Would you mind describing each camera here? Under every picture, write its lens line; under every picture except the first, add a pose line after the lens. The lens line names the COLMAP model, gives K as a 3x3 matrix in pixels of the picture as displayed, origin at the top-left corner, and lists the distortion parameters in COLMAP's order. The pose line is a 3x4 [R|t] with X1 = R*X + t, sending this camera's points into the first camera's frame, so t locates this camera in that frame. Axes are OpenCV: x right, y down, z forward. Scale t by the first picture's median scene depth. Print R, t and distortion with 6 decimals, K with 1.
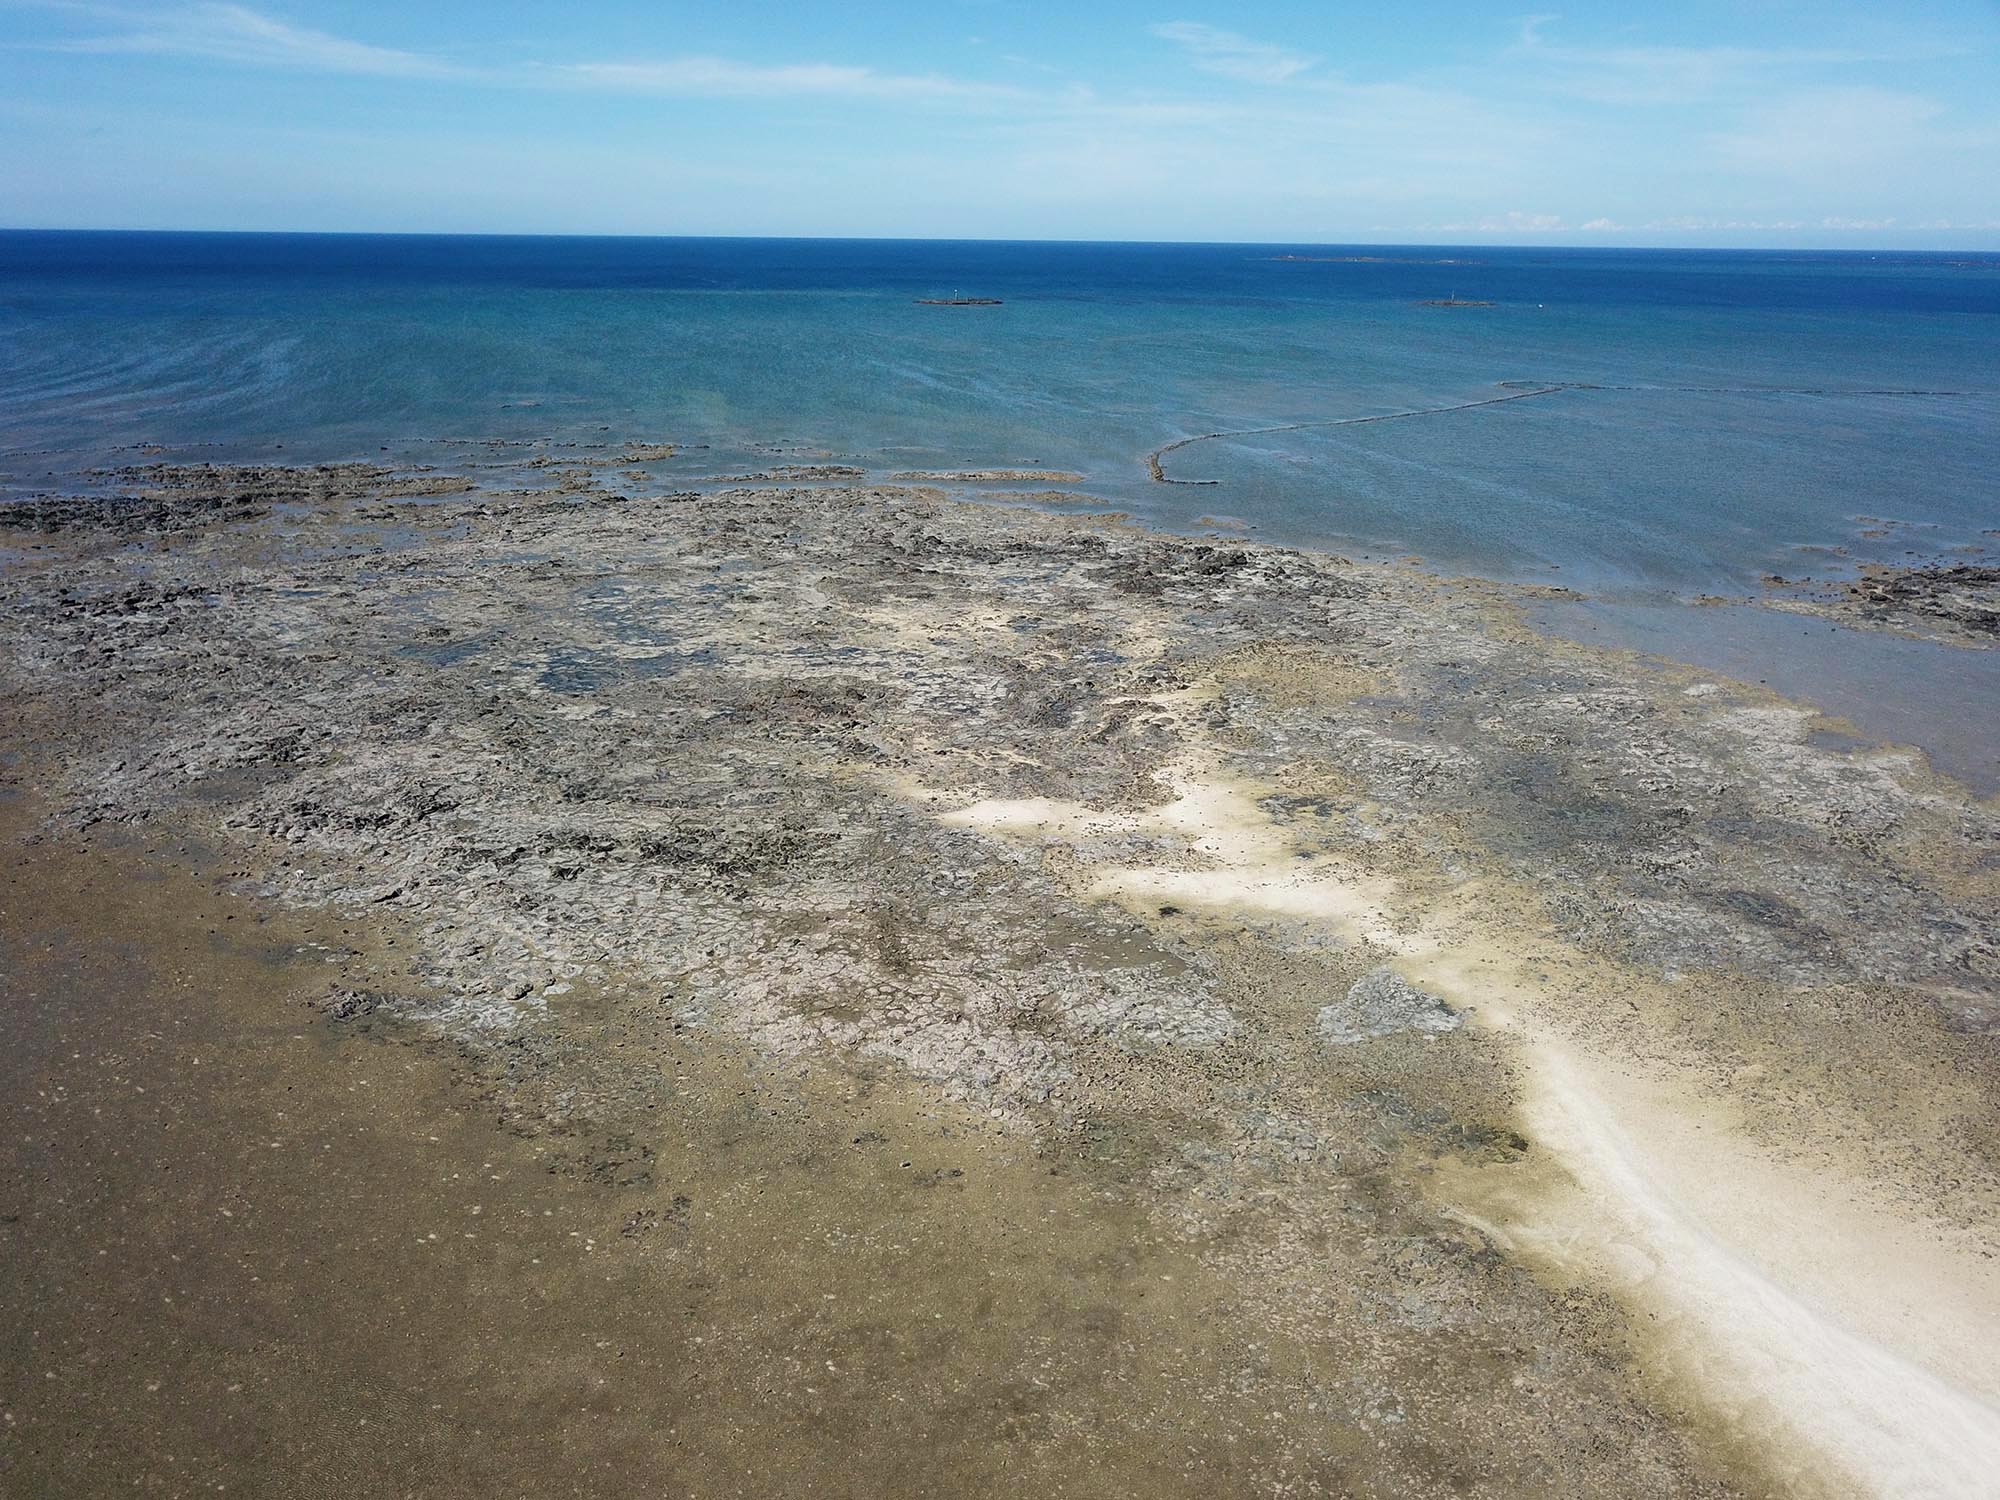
lens RADIAL K [[1589.6, 0, 987.1], [0, 1589.6, 740.6], [0, 0, 1]] dist [0.002522, 0.003273]
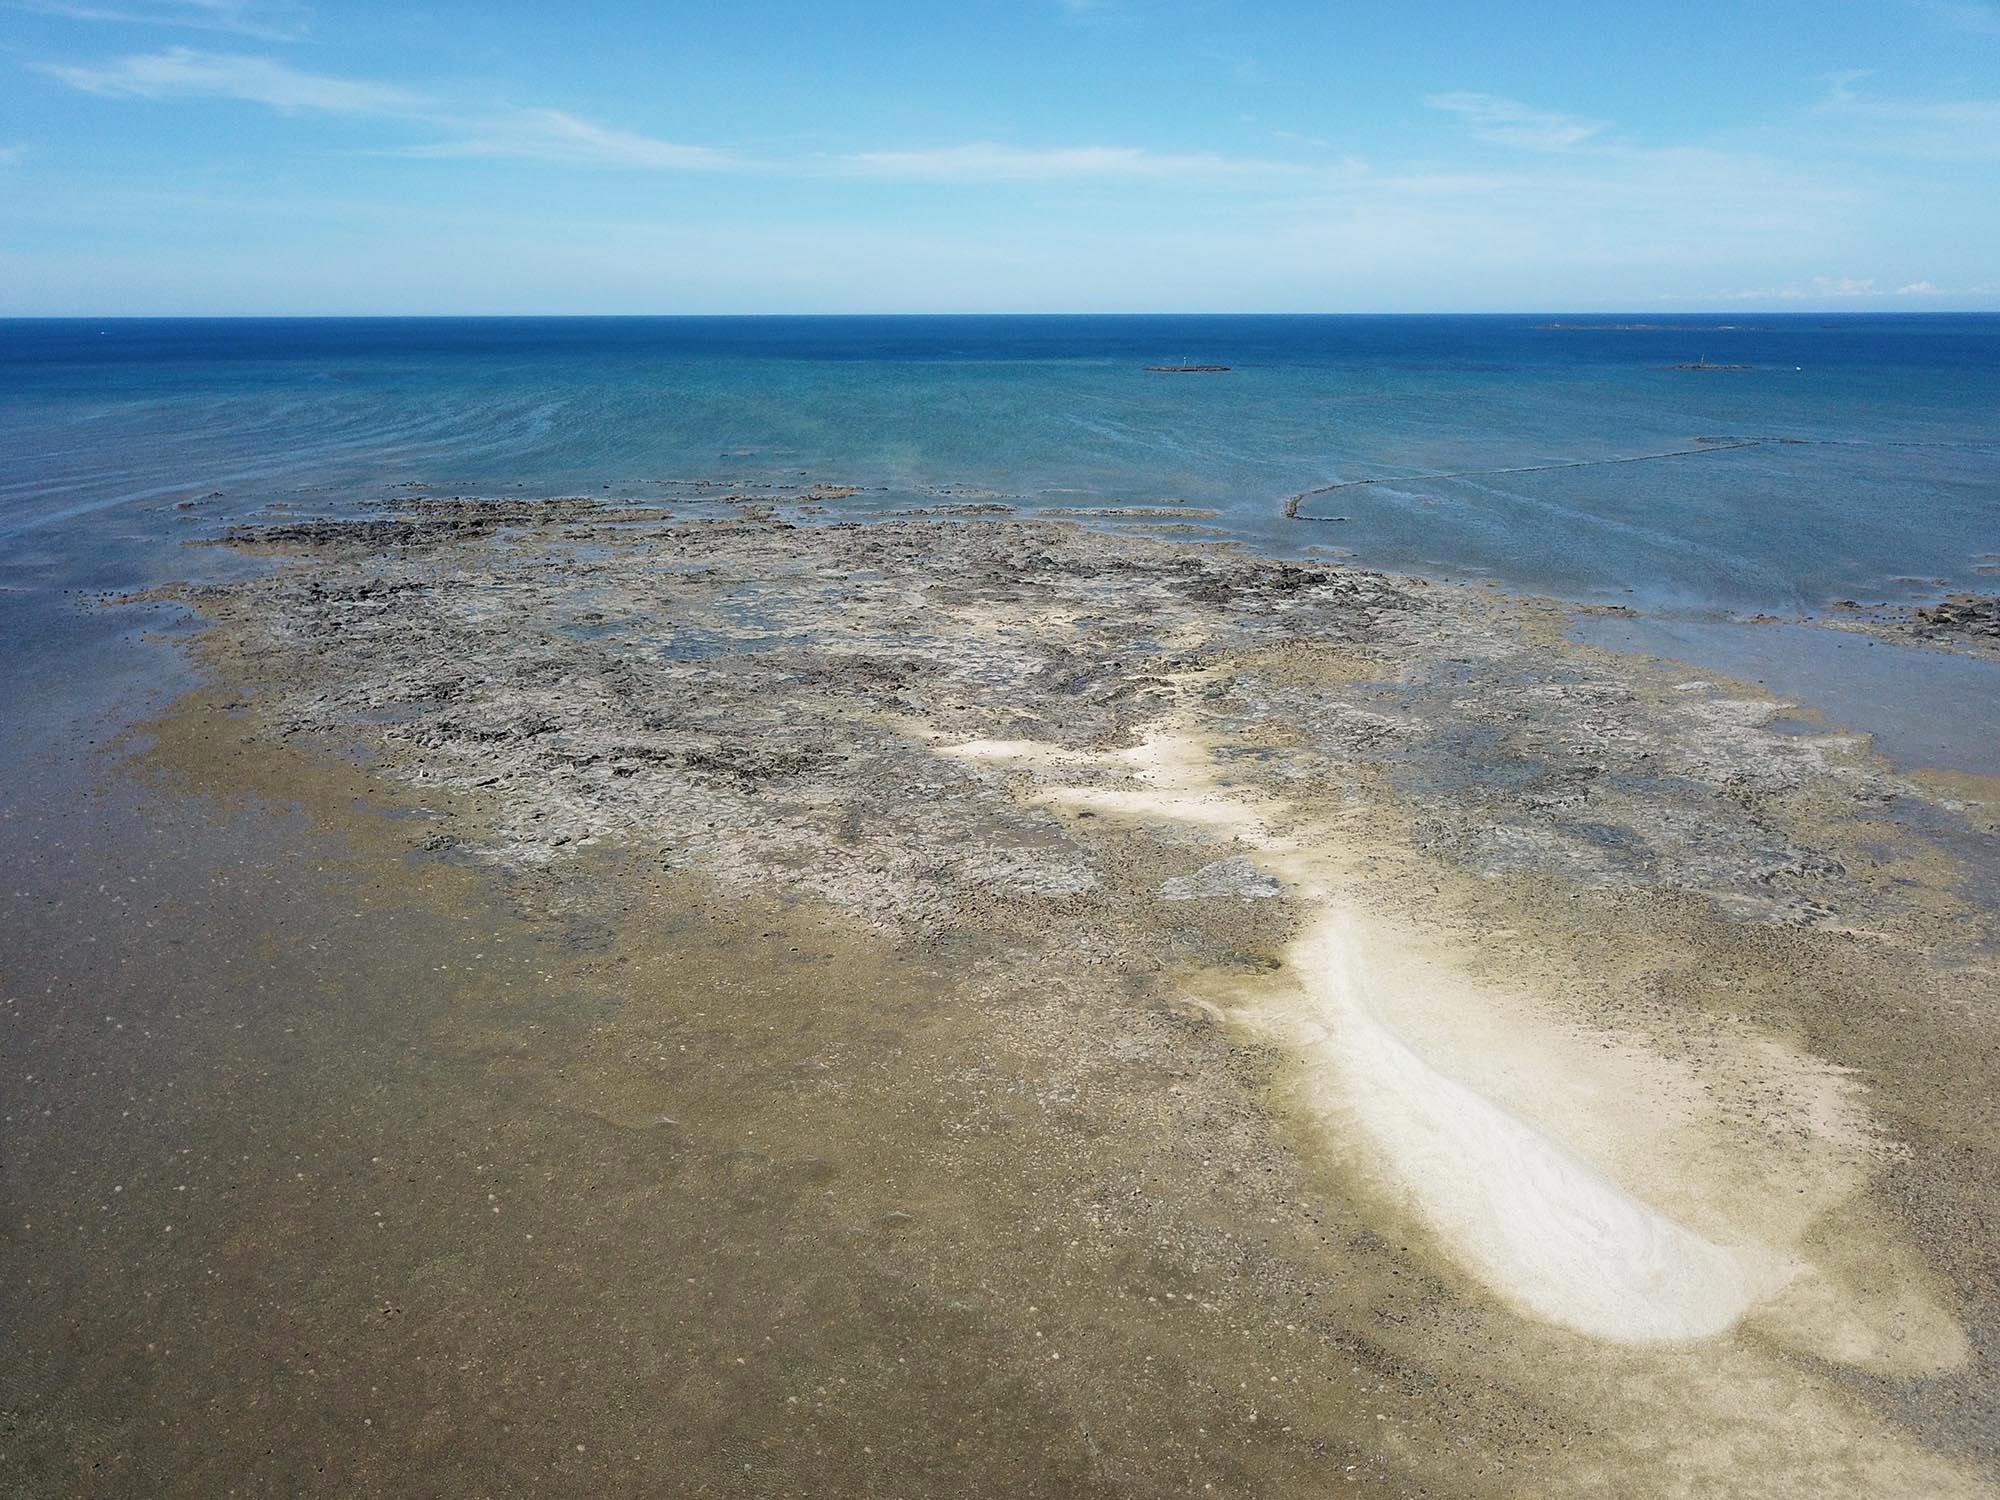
lens RADIAL K [[1589.6, 0, 988.9], [0, 1589.6, 760.5], [0, 0, 1]] dist [0.002522, 0.003273]
pose [[0.986368, 0.031034, -0.161604, 0.170875], [-0.036415, 0.998873, -0.030447, 0.076364], [0.160476, 0.035917, 0.986386, -0.154612]]
